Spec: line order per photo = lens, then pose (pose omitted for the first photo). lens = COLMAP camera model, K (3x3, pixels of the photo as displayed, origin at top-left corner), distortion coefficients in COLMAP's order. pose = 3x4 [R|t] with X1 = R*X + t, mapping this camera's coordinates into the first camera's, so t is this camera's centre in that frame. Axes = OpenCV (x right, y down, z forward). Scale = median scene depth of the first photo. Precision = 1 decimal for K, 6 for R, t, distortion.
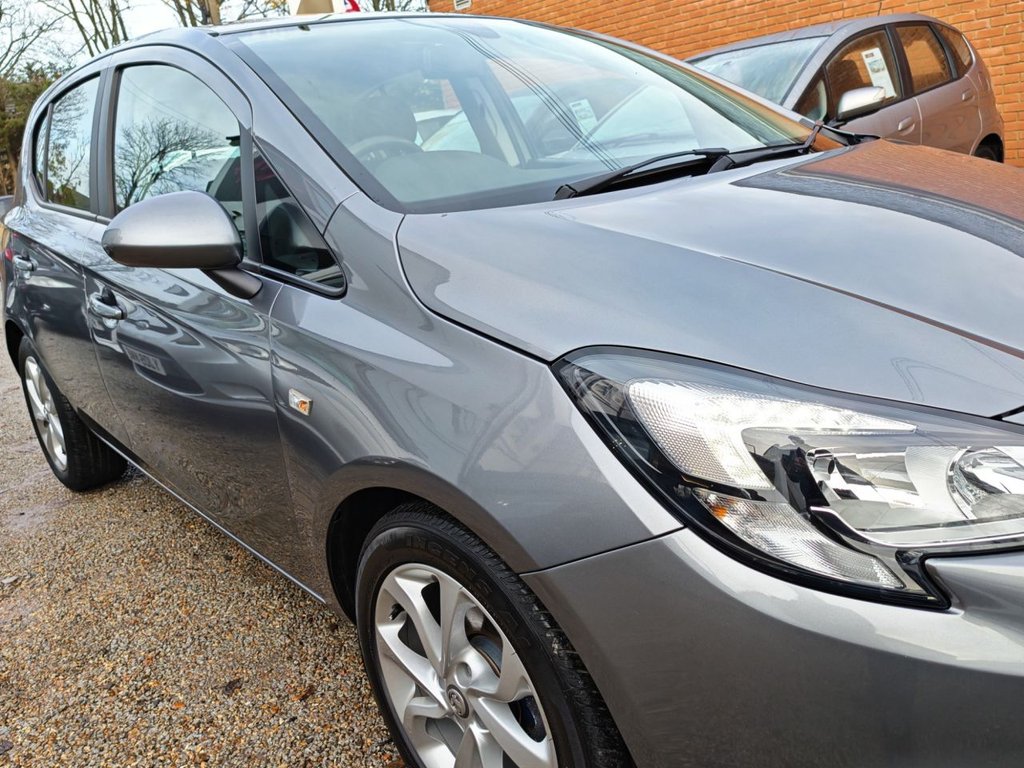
lens RADIAL K [[805.3, 0, 512.0], [0, 805.3, 384.0], [0, 0, 1]] dist [-0.005128, -0.006028]
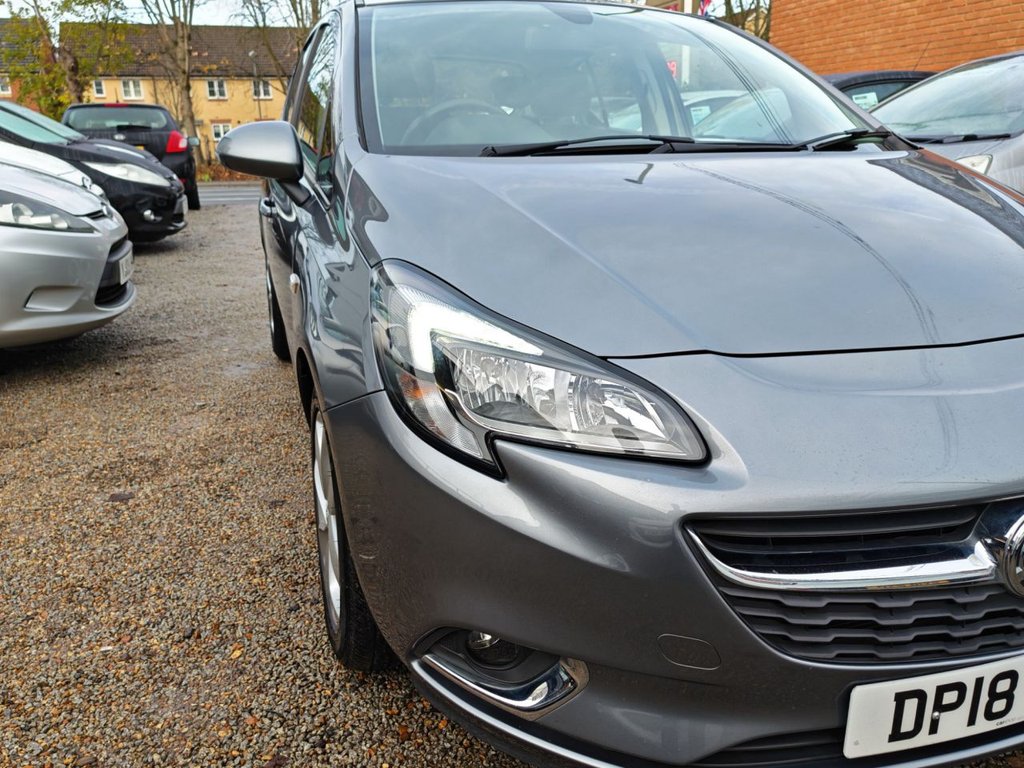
lens RADIAL K [[805.3, 0, 512.0], [0, 805.3, 384.0], [0, 0, 1]] dist [-0.005128, -0.006028]
pose [[0.911447, 0.222853, -0.345834, 0.427631], [-0.211982, 0.974801, 0.069474, 0.011418], [0.352602, 0.009989, 0.935720, -0.104719]]
